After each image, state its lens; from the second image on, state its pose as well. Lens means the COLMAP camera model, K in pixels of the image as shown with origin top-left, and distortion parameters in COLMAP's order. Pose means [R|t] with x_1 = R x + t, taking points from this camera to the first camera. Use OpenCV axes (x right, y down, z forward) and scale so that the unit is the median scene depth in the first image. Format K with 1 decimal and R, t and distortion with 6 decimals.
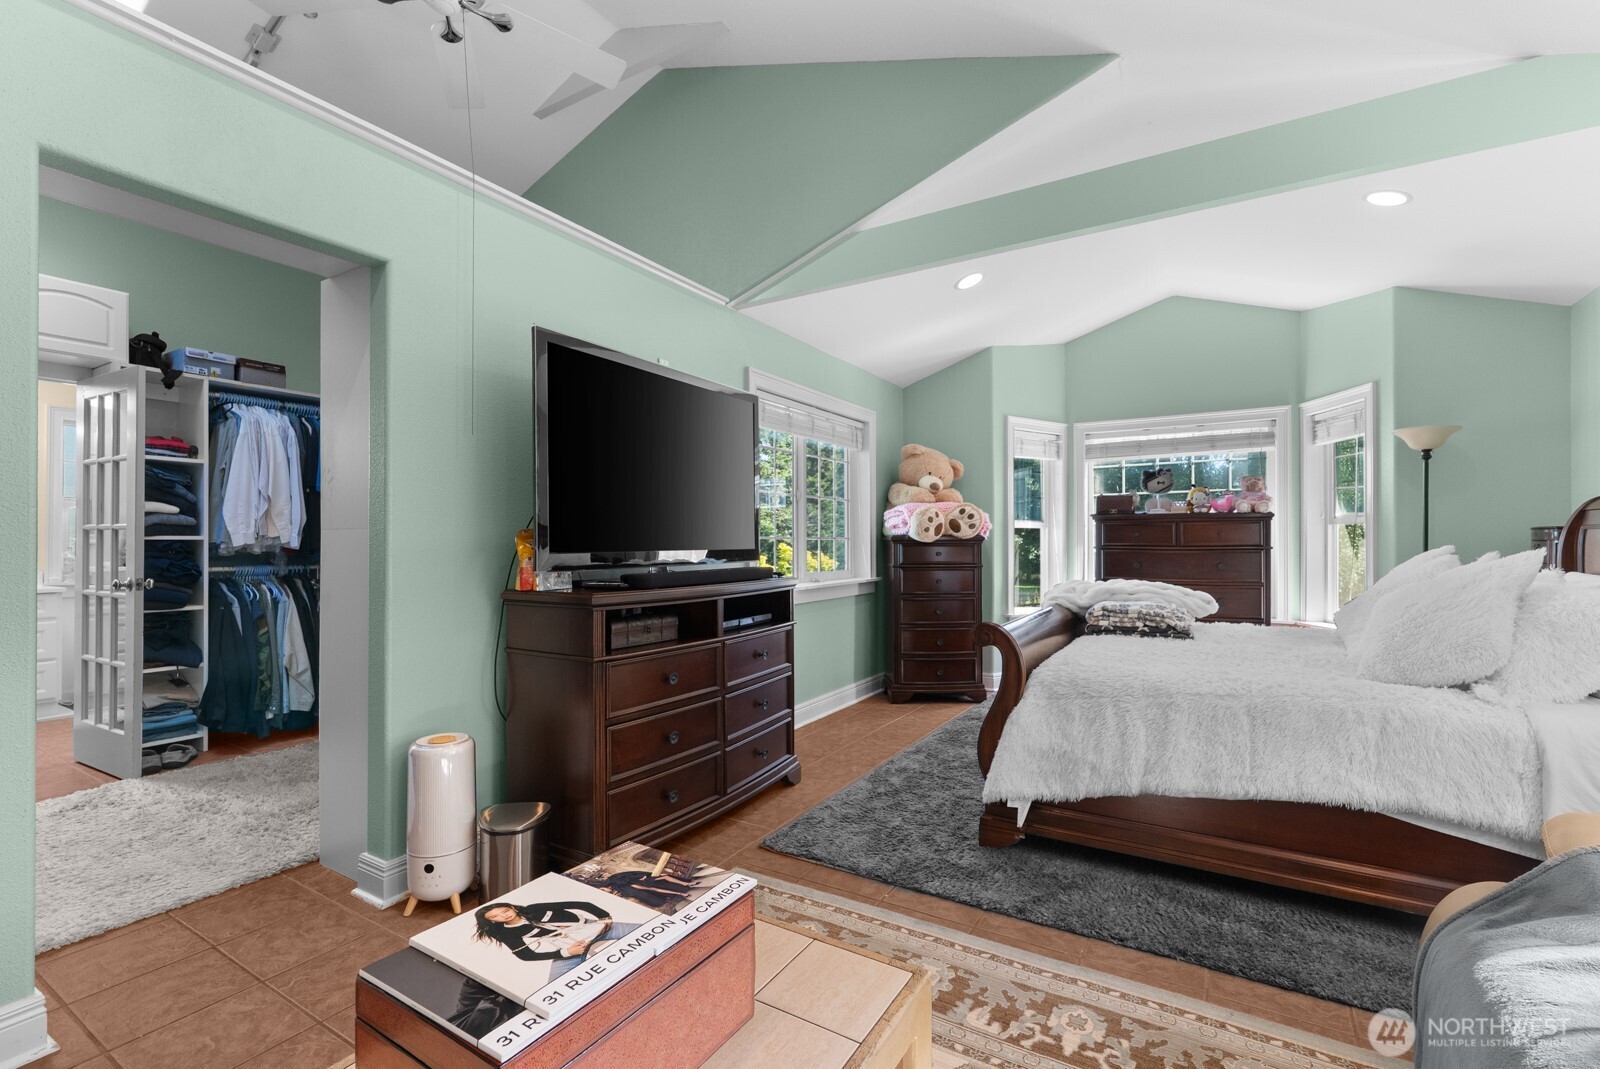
lens RADIAL K [[707.7, 0, 803.5], [0, 707.7, 538.6], [0, 0, 1]] dist [-0.004355, -0.000589]
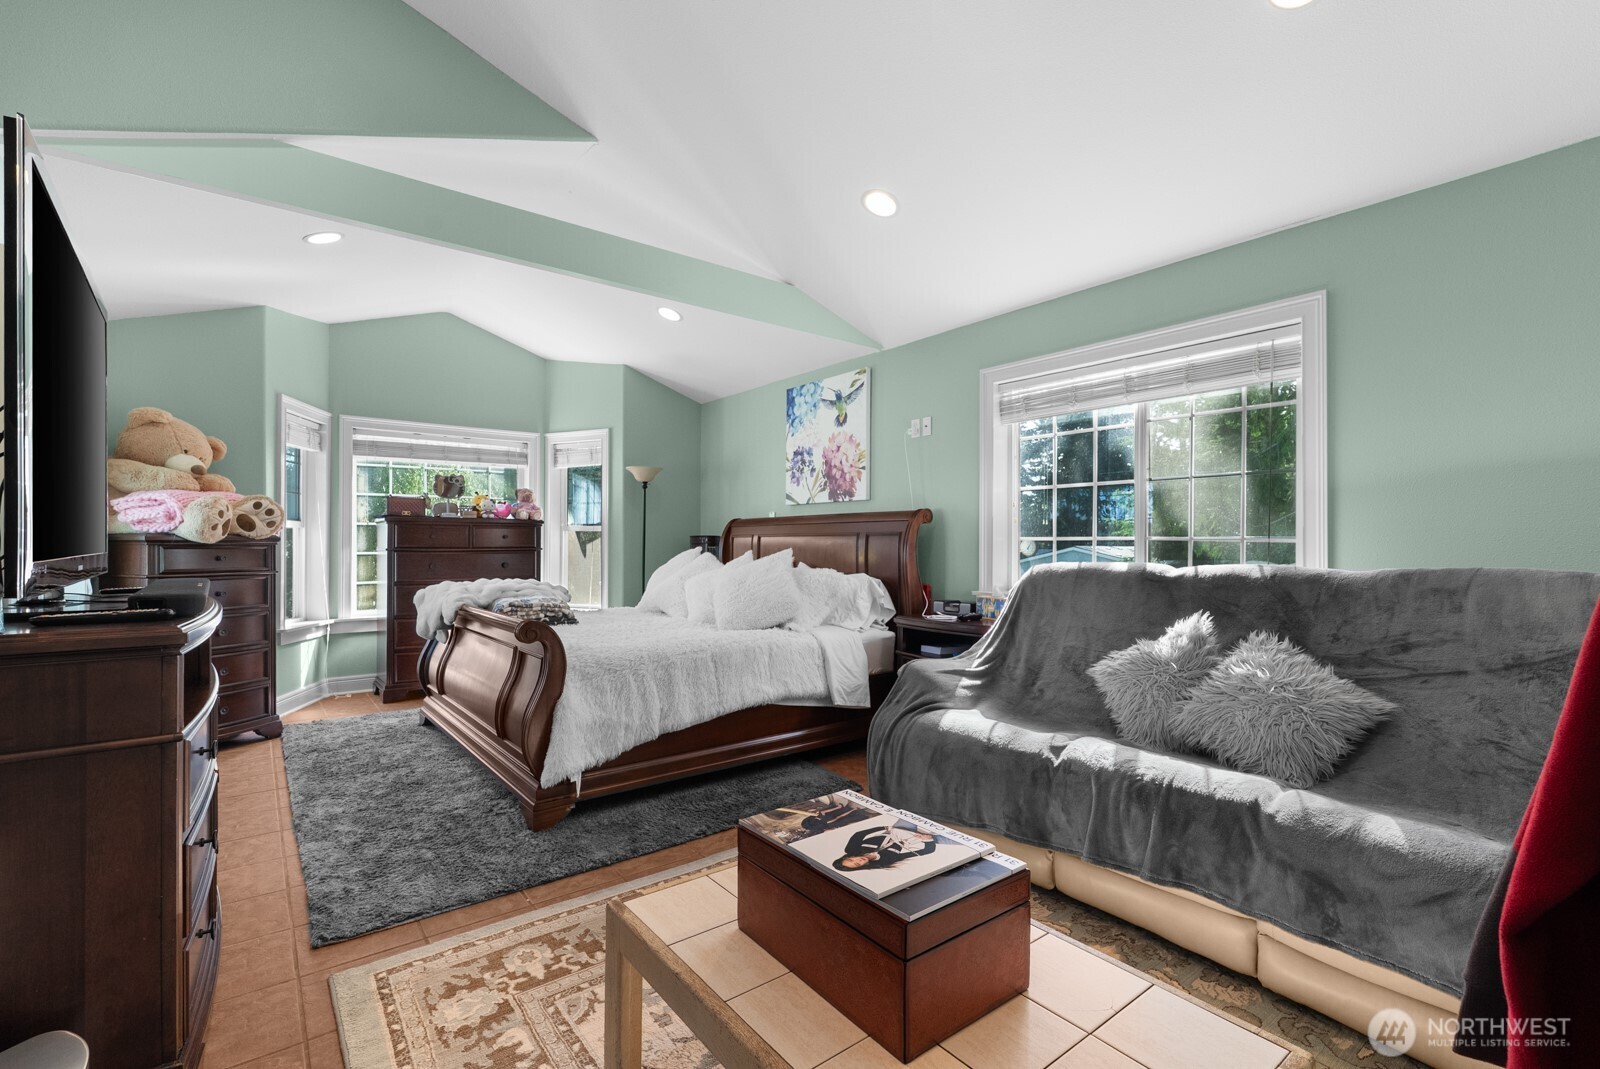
lens RADIAL K [[707.7, 0, 803.5], [0, 707.7, 538.6], [0, 0, 1]] dist [-0.004355, -0.000589]
pose [[0.355275, 0.009575, 0.934713, -0.606035], [-0.007255, 0.999946, -0.007485, 0.002164], [-0.934734, -0.004122, 0.355325, 0.258659]]
